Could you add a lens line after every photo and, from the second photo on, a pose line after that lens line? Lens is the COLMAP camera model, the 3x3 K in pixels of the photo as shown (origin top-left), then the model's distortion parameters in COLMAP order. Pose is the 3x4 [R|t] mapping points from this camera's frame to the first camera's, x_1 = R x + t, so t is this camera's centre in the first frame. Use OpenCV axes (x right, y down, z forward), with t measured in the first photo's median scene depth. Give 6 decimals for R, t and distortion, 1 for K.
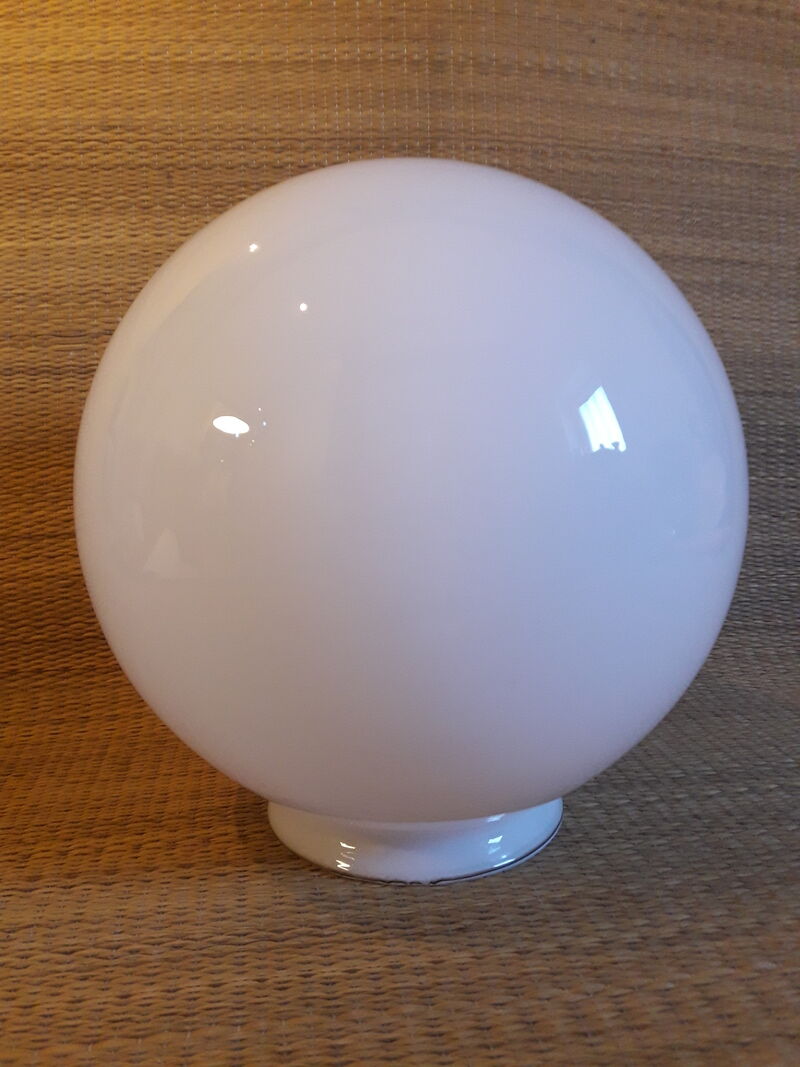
lens RADIAL K [[882.7, 0, 403.6], [0, 882.7, 473.1], [0, 0, 1]] dist [-0.009552, 0.005568]
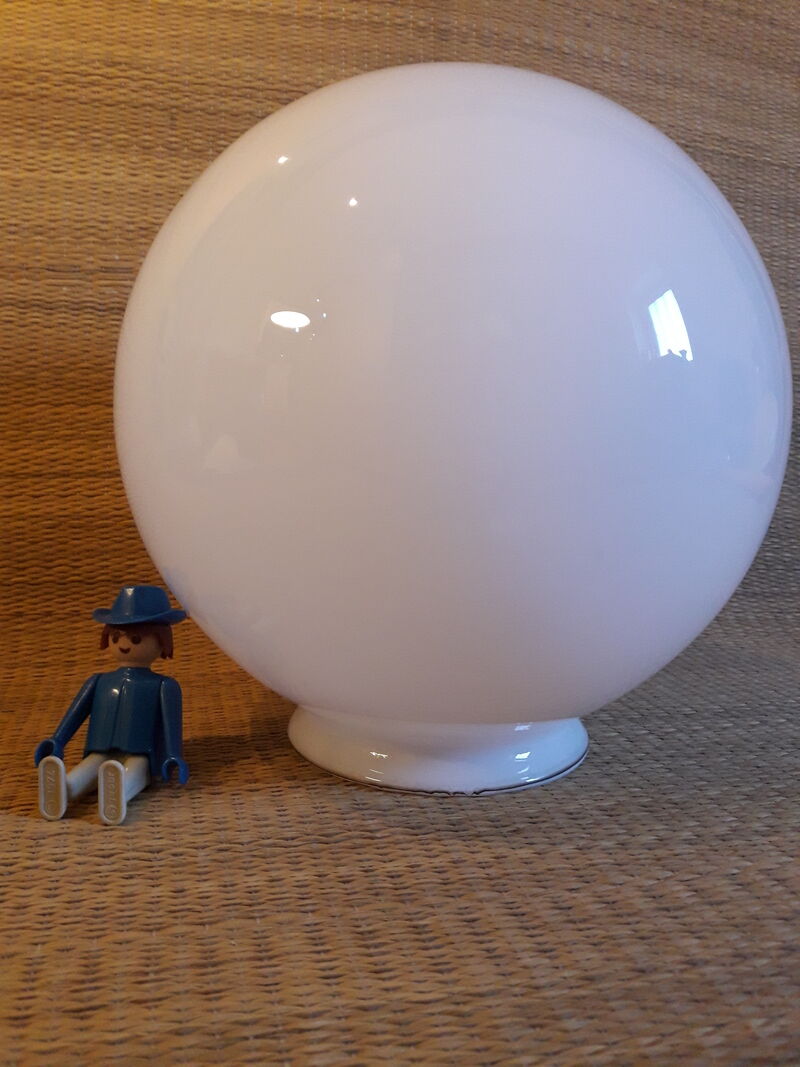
lens RADIAL K [[882.2, 0, 395.4], [0, 882.2, 472.3], [0, 0, 1]] dist [0.042415, -0.085868]
pose [[0.994685, 0.033978, 0.097197, -0.107343], [-0.029621, 0.998505, -0.045931, 0.101774], [-0.098612, 0.042808, 0.994205, 0.008356]]
